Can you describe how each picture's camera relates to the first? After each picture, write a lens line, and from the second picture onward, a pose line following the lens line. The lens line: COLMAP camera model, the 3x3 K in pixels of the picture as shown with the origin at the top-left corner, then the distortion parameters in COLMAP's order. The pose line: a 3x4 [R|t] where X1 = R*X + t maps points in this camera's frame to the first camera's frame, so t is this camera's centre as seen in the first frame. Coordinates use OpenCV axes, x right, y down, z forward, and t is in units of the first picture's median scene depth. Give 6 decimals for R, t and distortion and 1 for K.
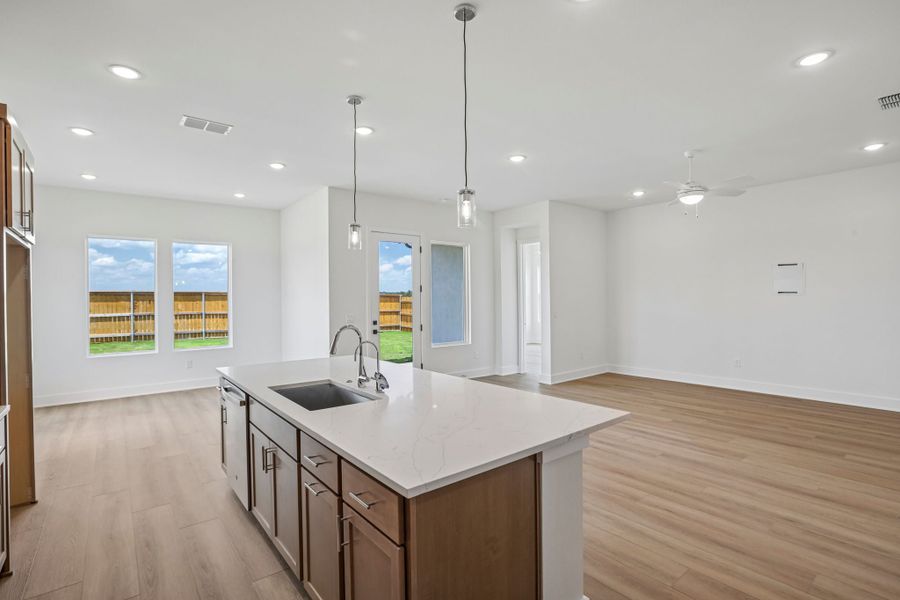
lens RADIAL K [[438.3, 0, 465.7], [0, 438.3, 298.5], [0, 0, 1]] dist [-0.000891, 0.001319]
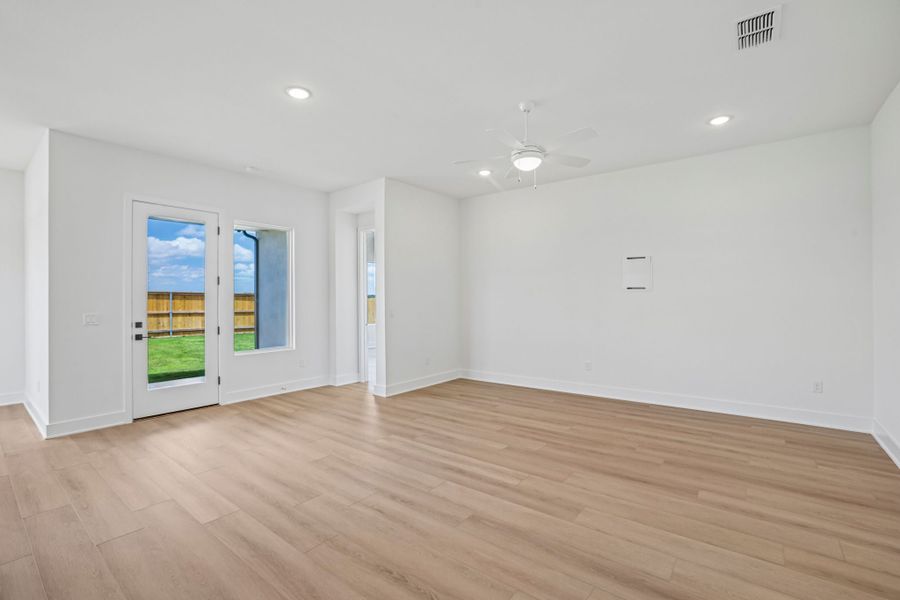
lens RADIAL K [[406.6, 0, 452.2], [0, 406.6, 299.2], [0, 0, 1]] dist [-0.063882, 0.024808]
pose [[0.979522, 0.003553, 0.201305, 0.216273], [-0.003135, 0.999992, -0.002393, 0.014749], [-0.201312, 0.001713, 0.979526, 0.292831]]
